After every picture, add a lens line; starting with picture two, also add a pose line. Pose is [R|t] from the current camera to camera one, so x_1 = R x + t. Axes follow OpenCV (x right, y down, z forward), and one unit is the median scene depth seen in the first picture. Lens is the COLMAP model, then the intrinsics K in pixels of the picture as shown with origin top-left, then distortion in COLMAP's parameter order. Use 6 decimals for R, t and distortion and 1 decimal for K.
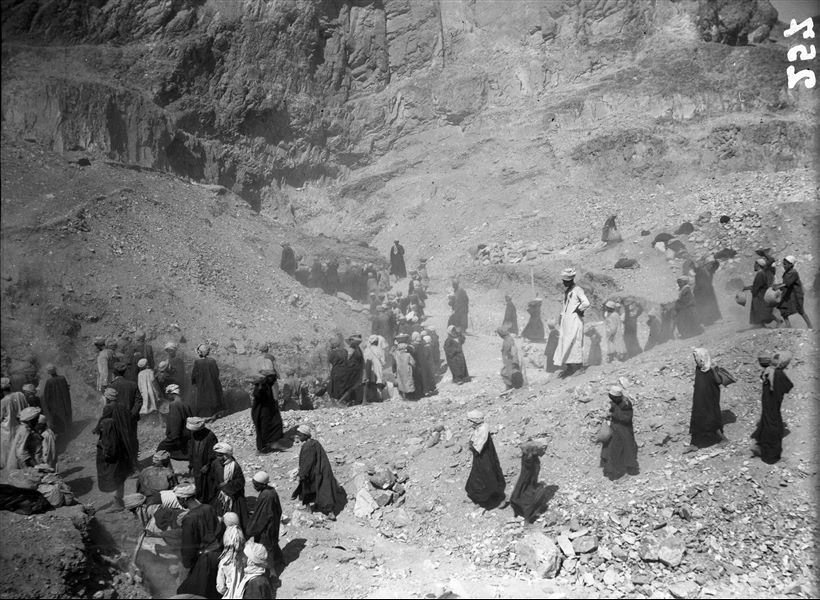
lens RADIAL K [[950.4, 0, 422.4], [0, 950.4, 359.3], [0, 0, 1]] dist [-0.000452, 0.013685]
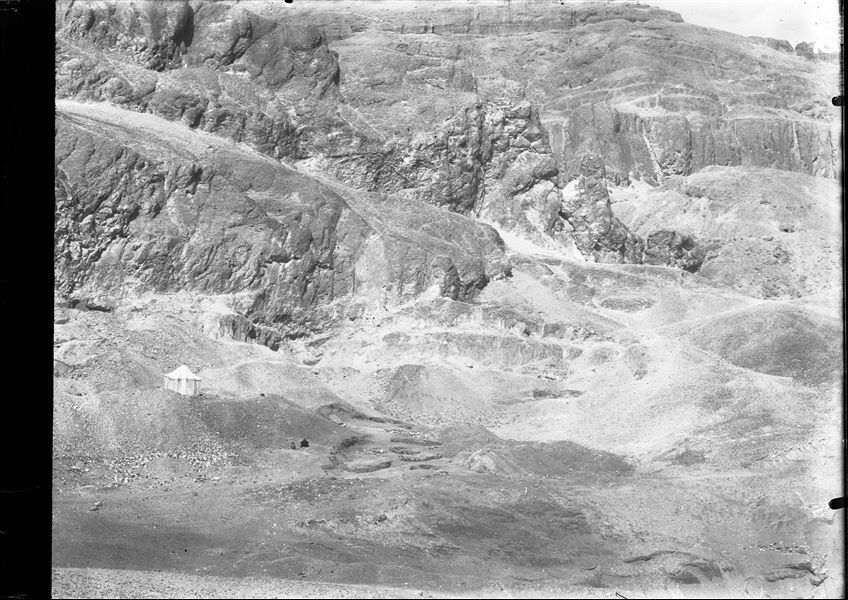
lens RADIAL K [[1401.3, 0, 425.1], [0, 1401.3, 399.1], [0, 0, 1]] dist [0.017069, -0.056497]
pose [[0.993989, 0.045999, -0.099352, 0.662945], [-0.050693, 0.997688, -0.045253, 0.149595], [0.097041, 0.050018, 0.994023, -3.009715]]
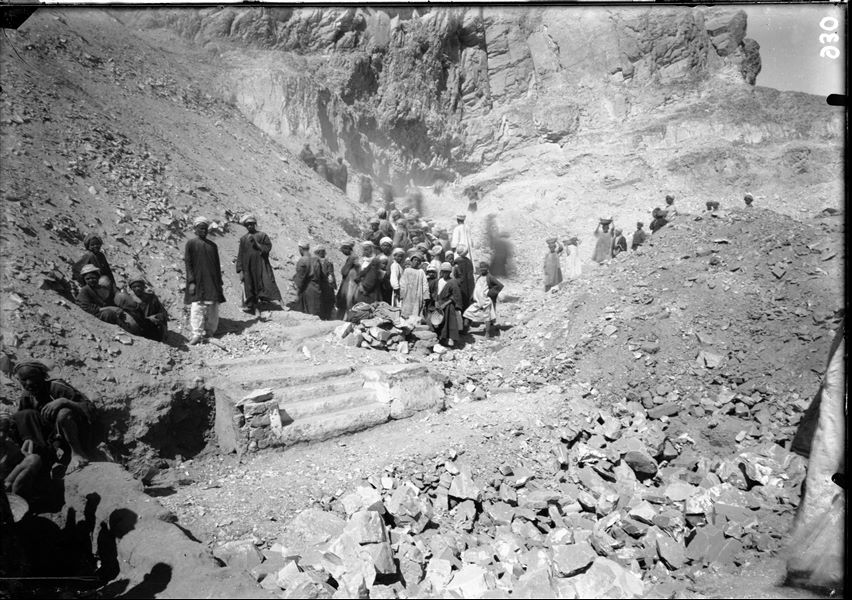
lens RADIAL K [[634.2, 0, 416.4], [0, 634.2, 368.6], [0, 0, 1]] dist [0.001257, -0.000506]
pose [[0.996123, 0.027405, 0.083594, -0.214609], [-0.031660, 0.998247, 0.050004, 0.018114], [-0.082077, -0.052457, 0.995245, 0.161066]]
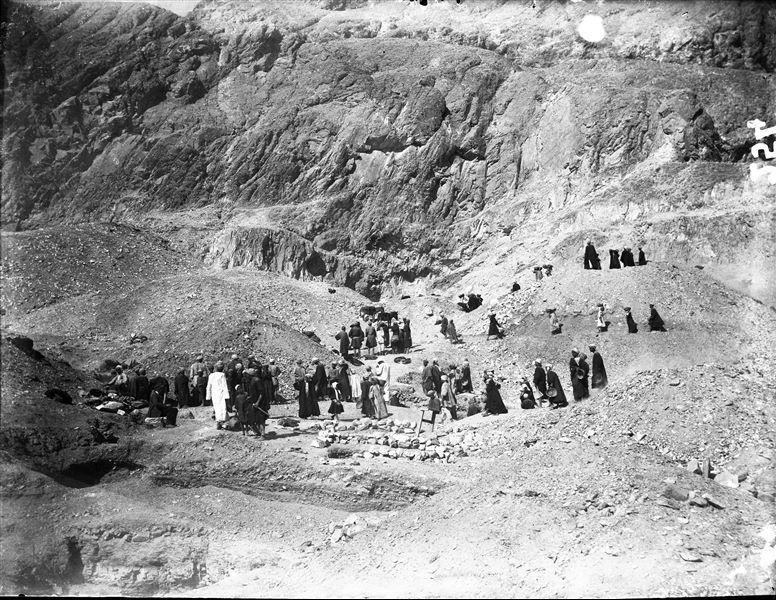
lens RADIAL K [[911.4, 0, 399.9], [0, 911.4, 321.8], [0, 0, 1]] dist [0.007172, -0.012618]
pose [[0.891390, -0.028659, -0.452331, 0.519126], [-0.043450, 0.987999, -0.148222, 0.096216], [0.451150, 0.151778, 0.879447, -0.272007]]
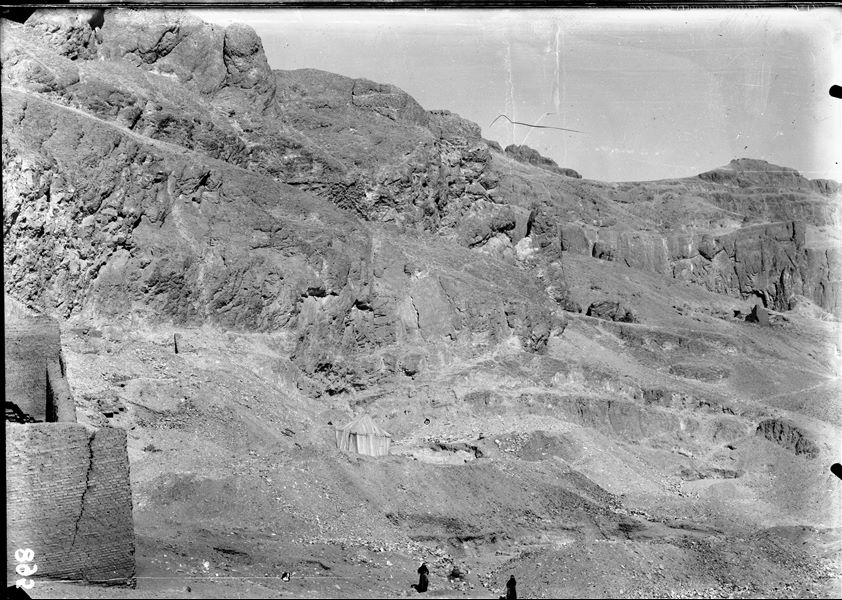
lens RADIAL K [[1399.5, 0, 423.6], [0, 1399.5, 416.2], [0, 0, 1]] dist [-0.004869, 0.023959]
pose [[0.981919, 0.078523, 0.172247, -0.481385], [-0.058809, 0.991423, -0.116714, 0.214807], [-0.179935, 0.104474, 0.978115, -2.131541]]
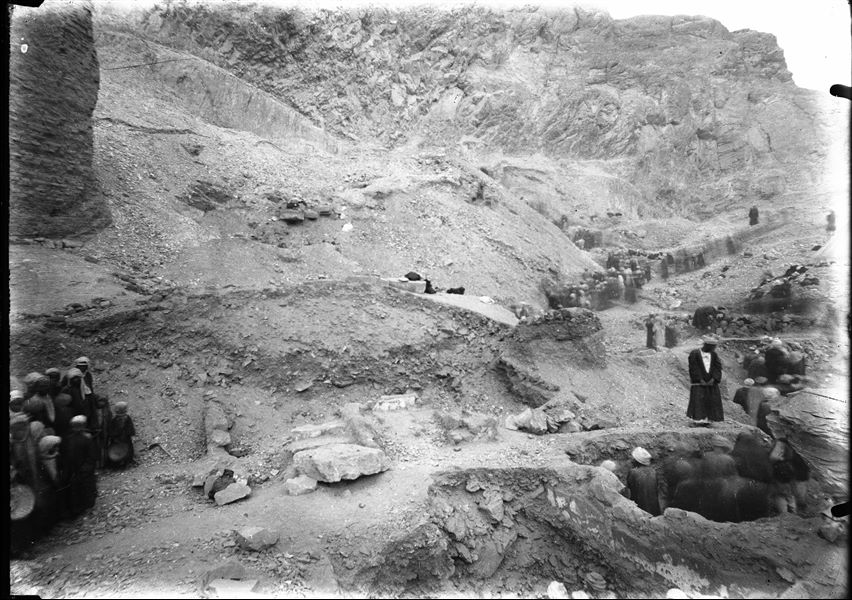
lens RADIAL K [[532.7, 0, 434.7], [0, 532.7, 277.3], [0, 0, 1]] dist [0.000562, -0.000247]
pose [[0.962771, 0.064865, -0.262419, -0.334527], [-0.085174, 0.994127, -0.066760, 0.048264], [0.256547, 0.086626, 0.962642, -0.234493]]
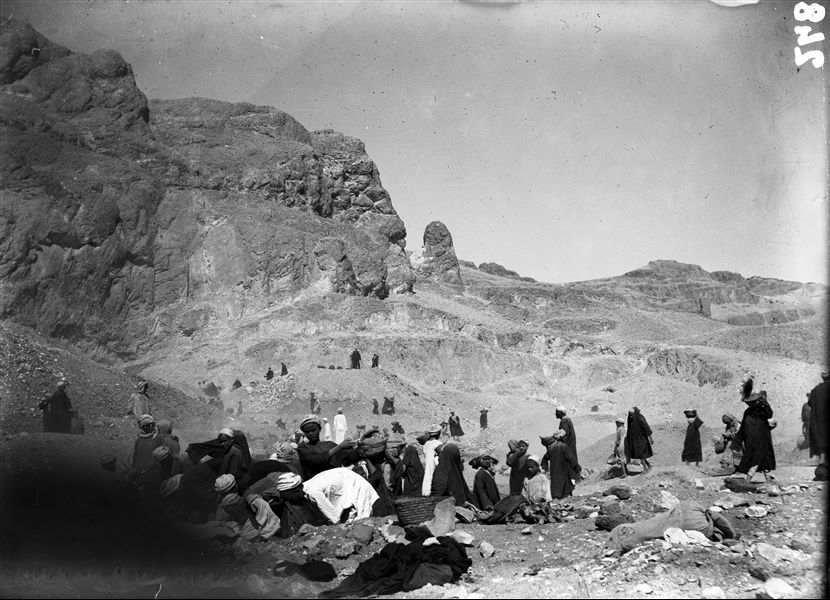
lens RADIAL K [[969.4, 0, 416.5], [0, 969.4, 356.7], [0, 0, 1]] dist [0.001232, 0.013365]
pose [[0.991789, 0.020679, 0.126202, 0.221821], [0.010695, 0.969970, -0.242988, 0.208440], [-0.127437, 0.242343, 0.961785, -0.685949]]
